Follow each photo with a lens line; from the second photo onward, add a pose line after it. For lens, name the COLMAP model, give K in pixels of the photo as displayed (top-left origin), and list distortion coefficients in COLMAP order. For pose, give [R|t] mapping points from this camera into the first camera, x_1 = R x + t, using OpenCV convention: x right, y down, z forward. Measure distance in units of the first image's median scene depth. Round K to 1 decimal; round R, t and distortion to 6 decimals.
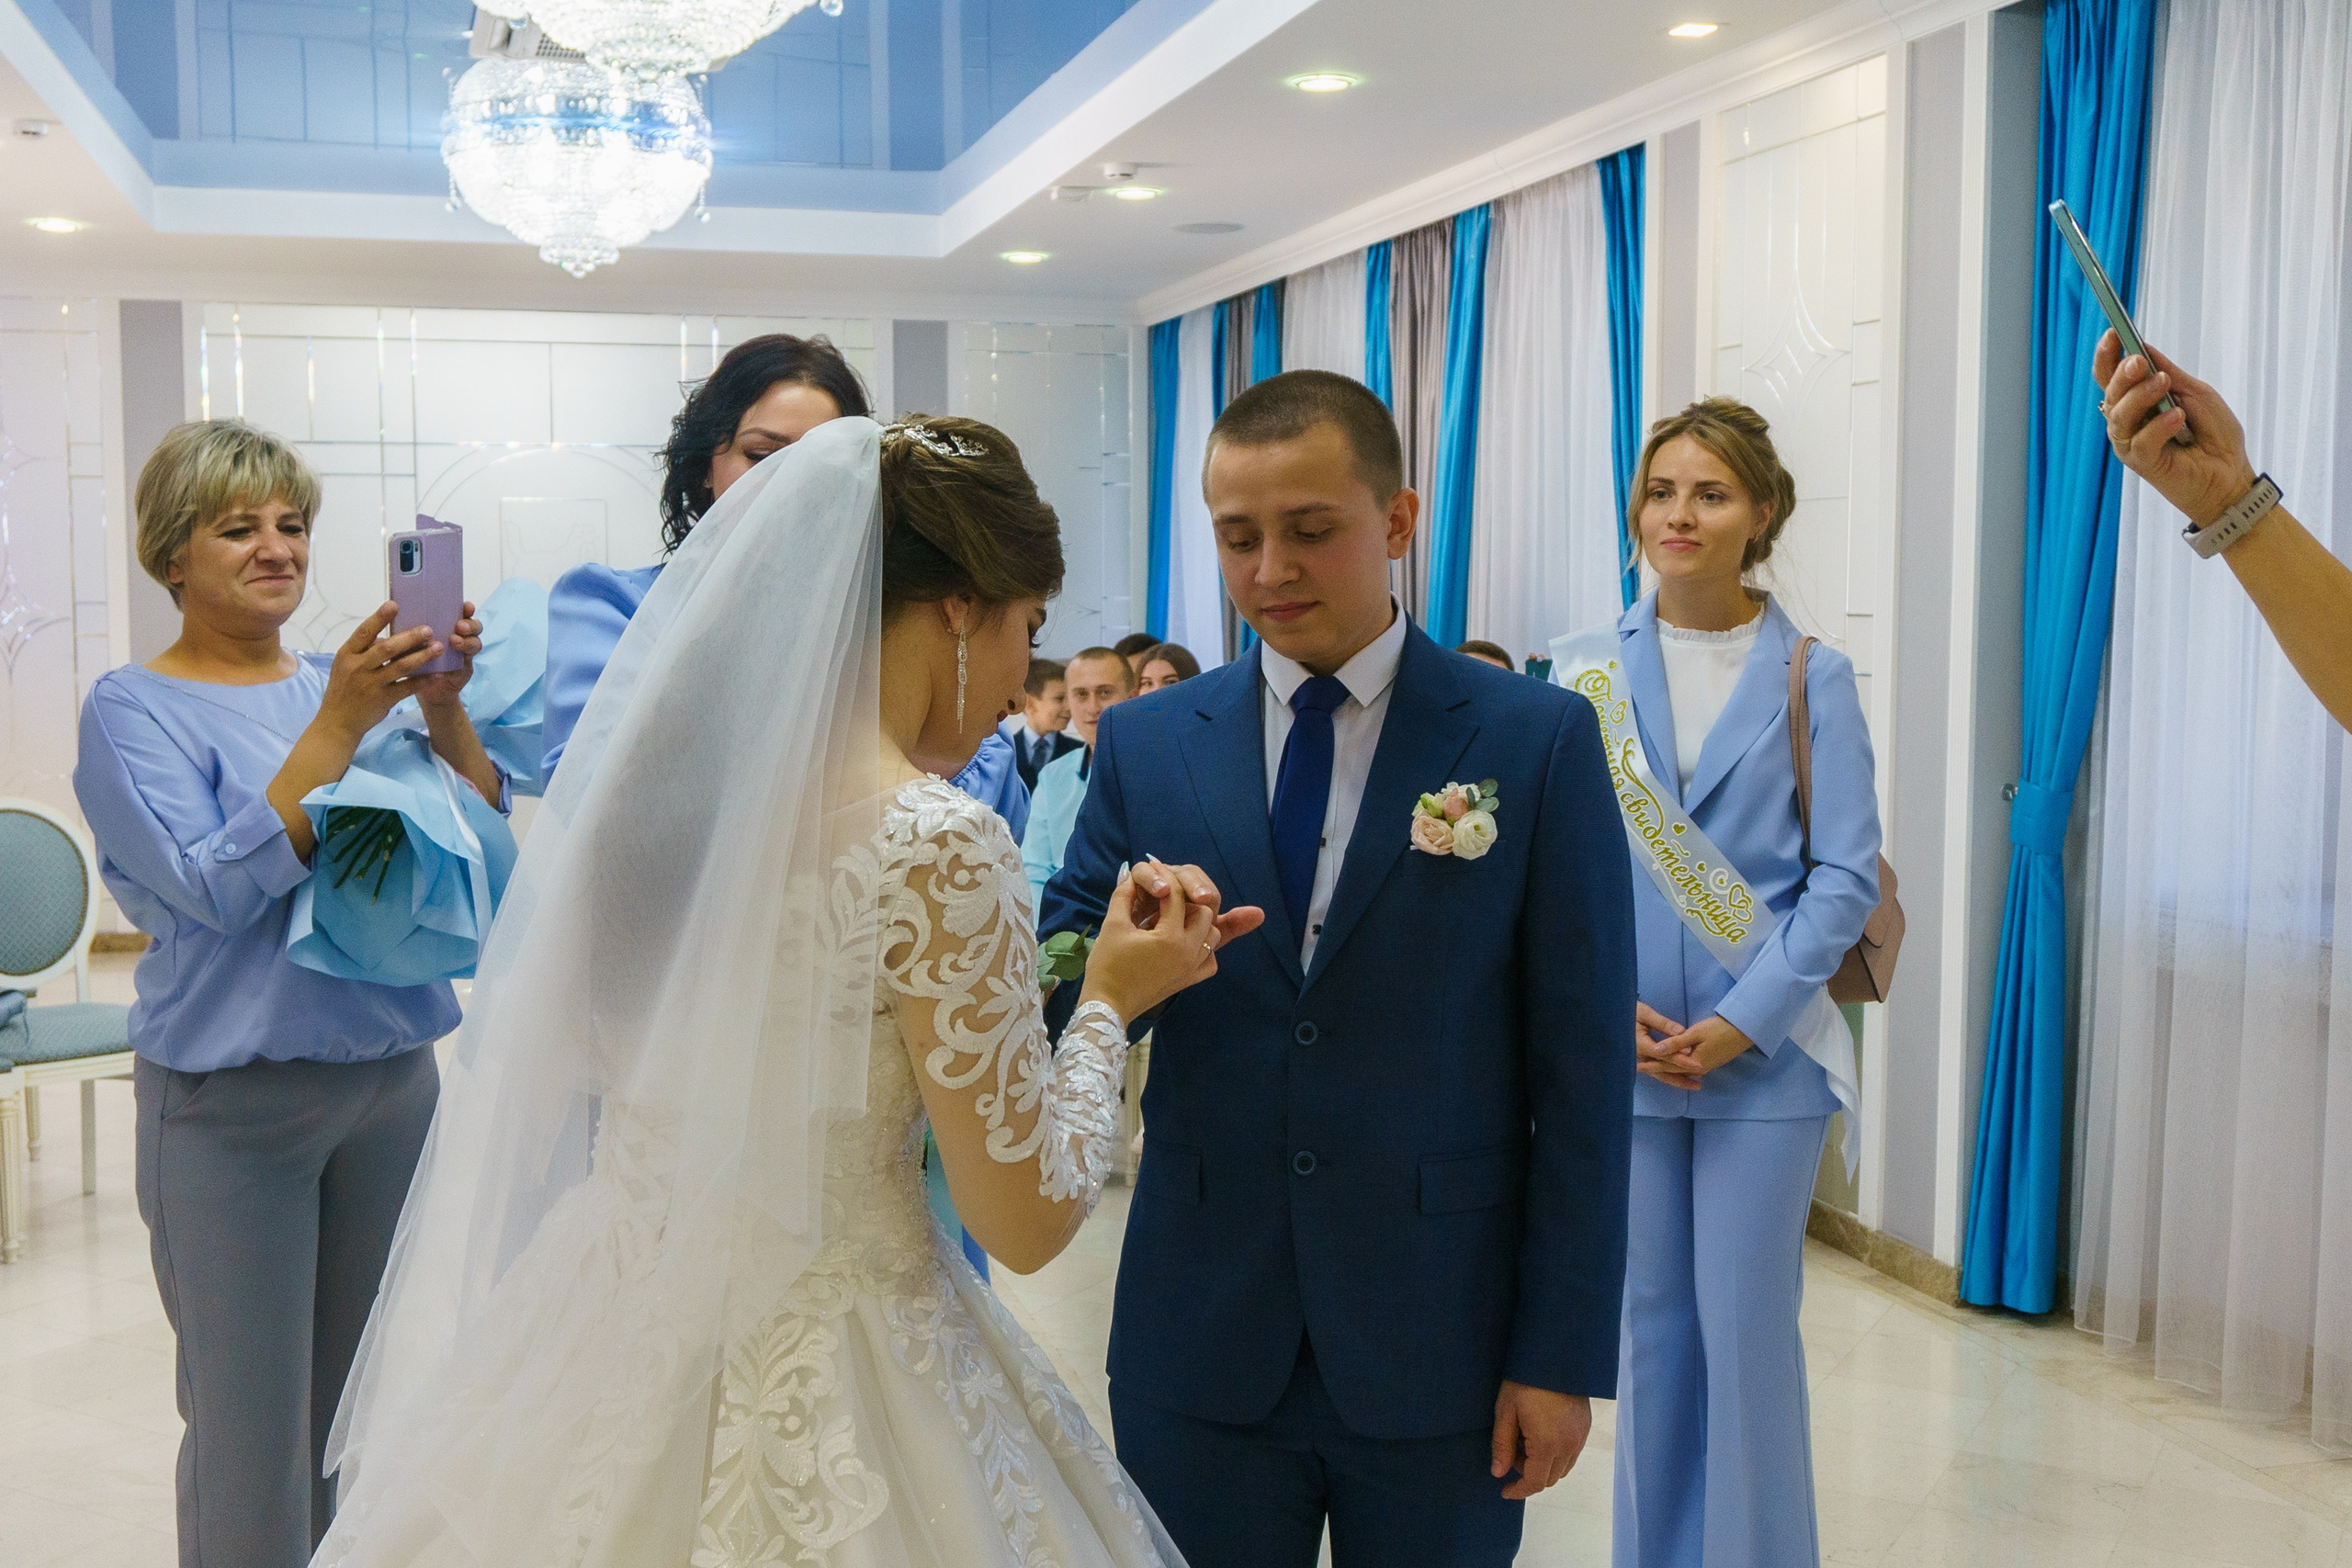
lens RADIAL K [[2448.2, 0, 1169.9], [0, 2448.2, 762.7], [0, 0, 1]] dist [0.000169, 0.000000]
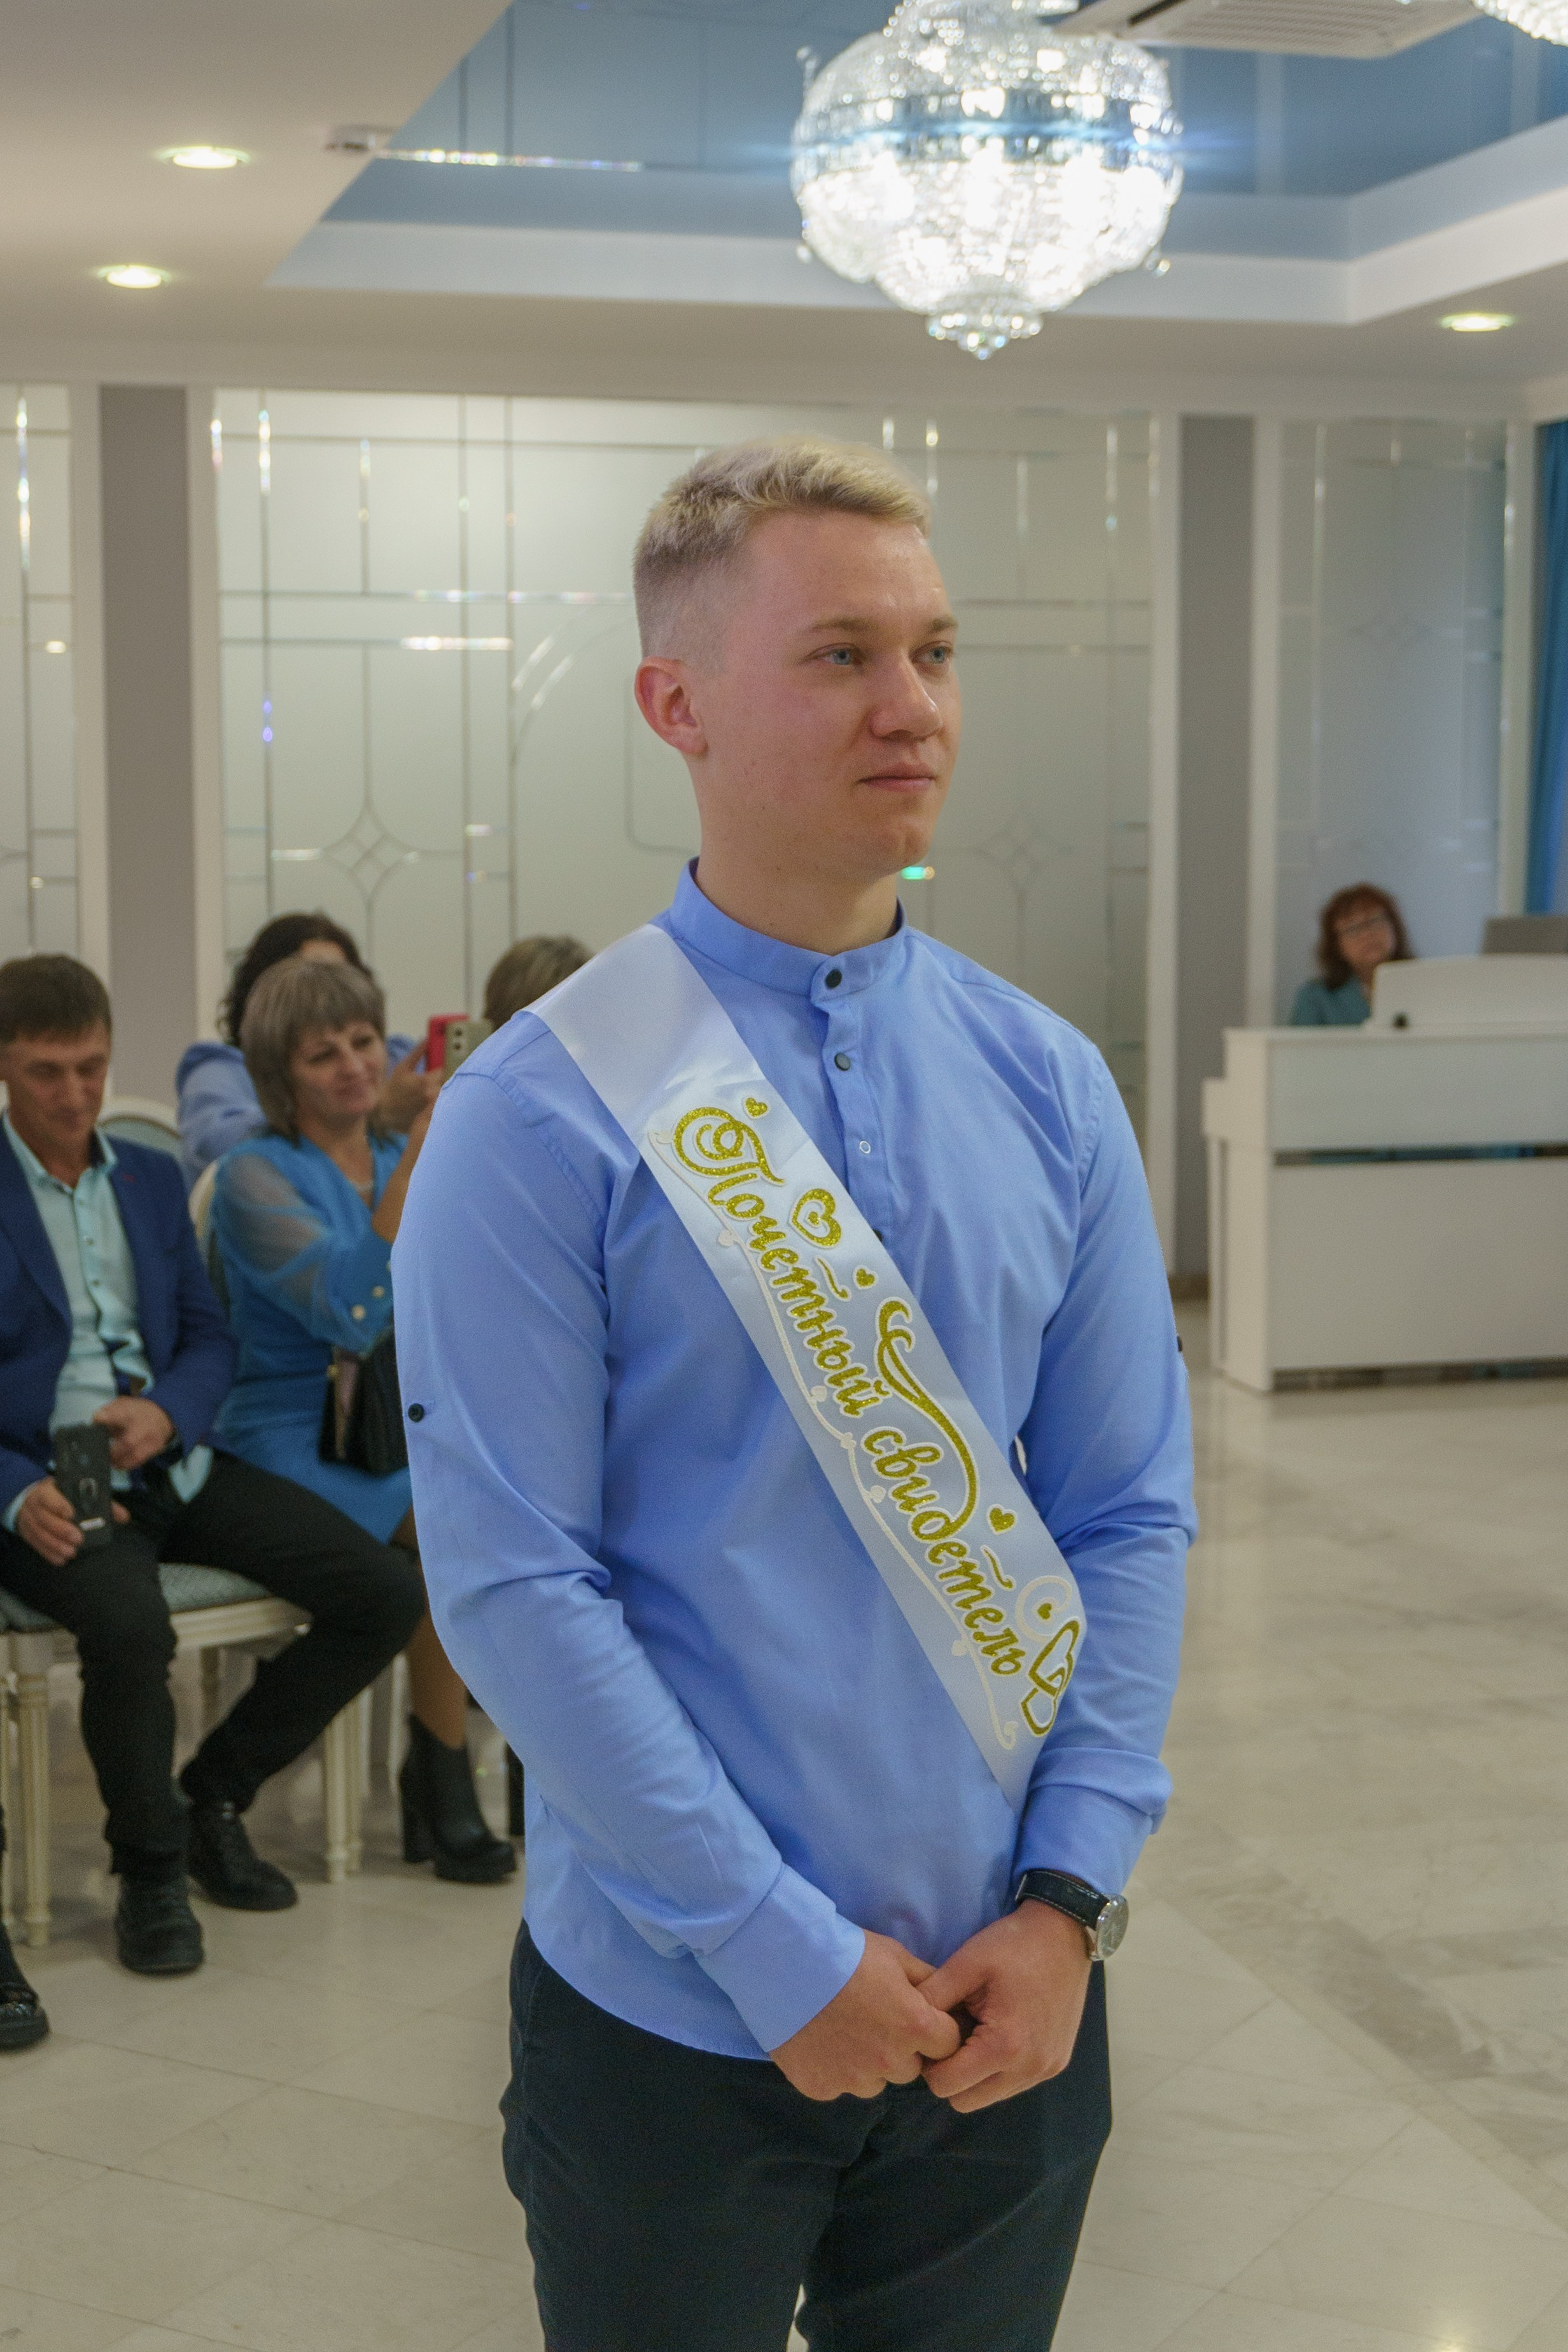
lens RADIAL K [[3646.6, 0, 776.1], [0, 3646.6, 1113.3], [0, 0, 1]] dist [0.026444, 0.000000]
pose [[0.999995, 0.002870, -0.000886, -0.310568], [-0.002857, 0.999889, 0.014590, -0.002858], [0.000927, -0.014588, 0.999893, -0.018948]]
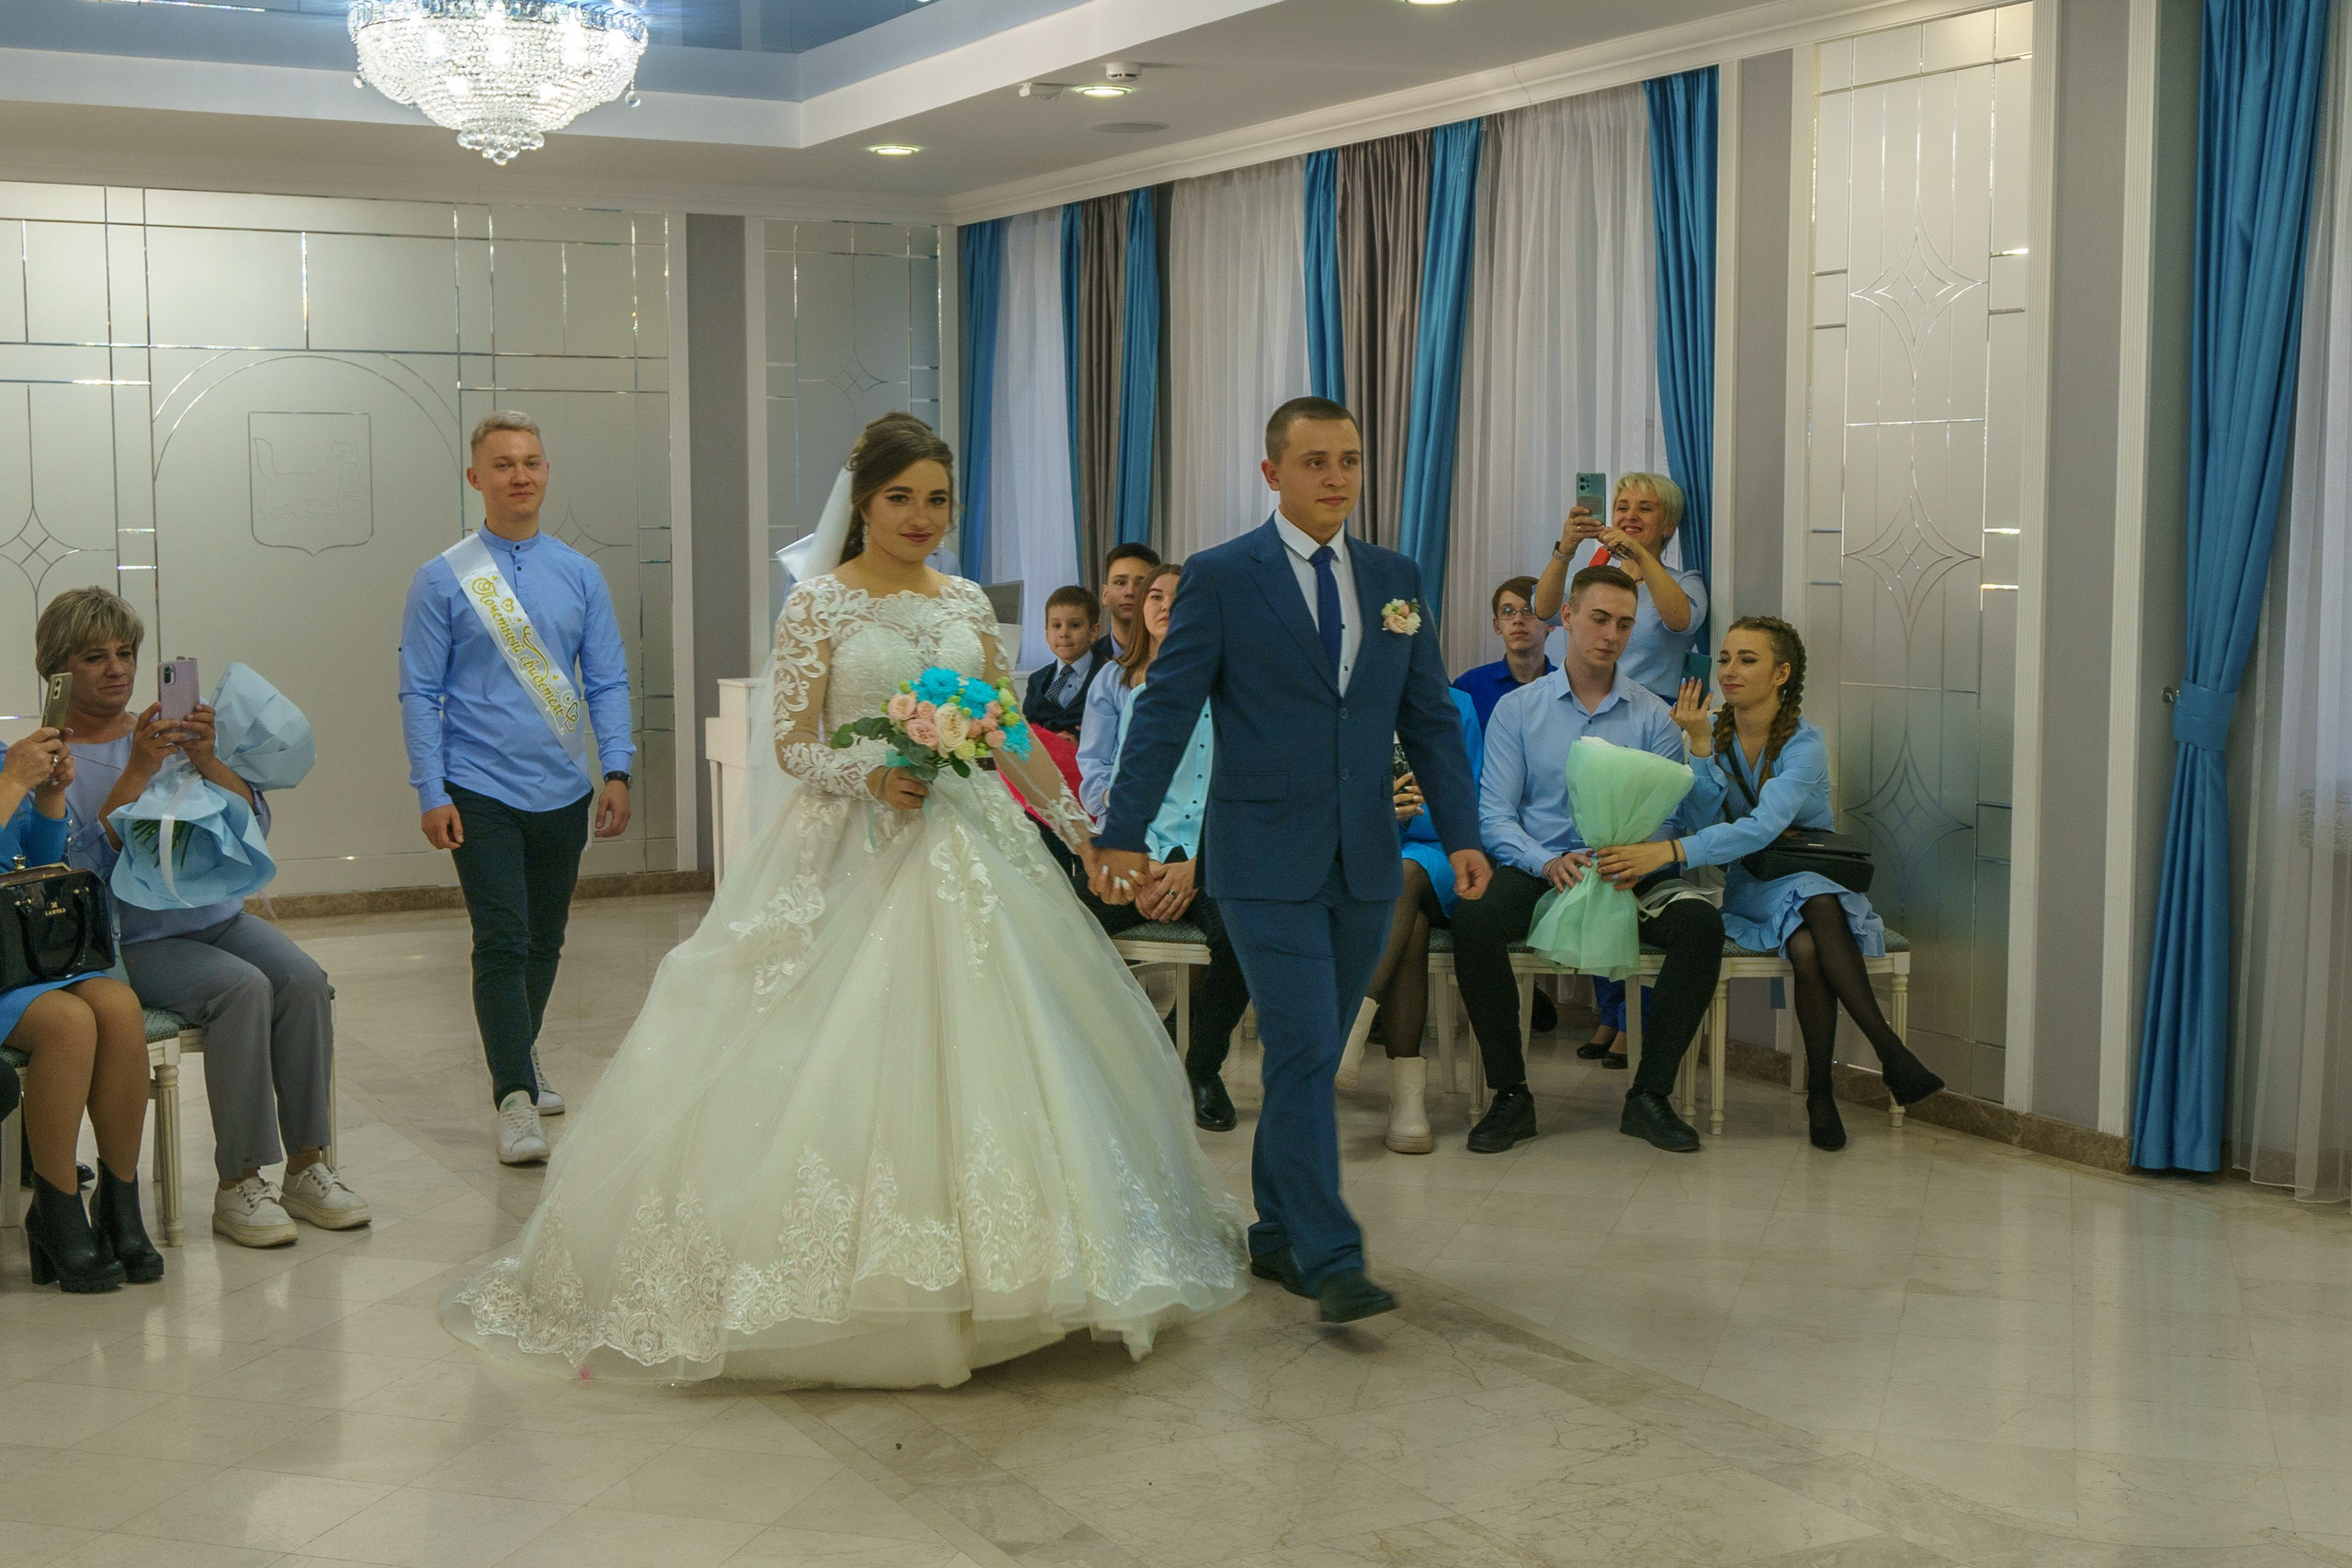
lens RADIAL K [[2957.3, 0, 1151.3], [0, 2957.3, 767.3], [0, 0, 1]] dist [0.009457, 0.000000]
pose [[0.974625, -0.018595, 0.223069, -0.266422], [0.016576, 0.999803, 0.010916, 0.015332], [-0.223228, -0.006942, 0.974742, -0.119682]]
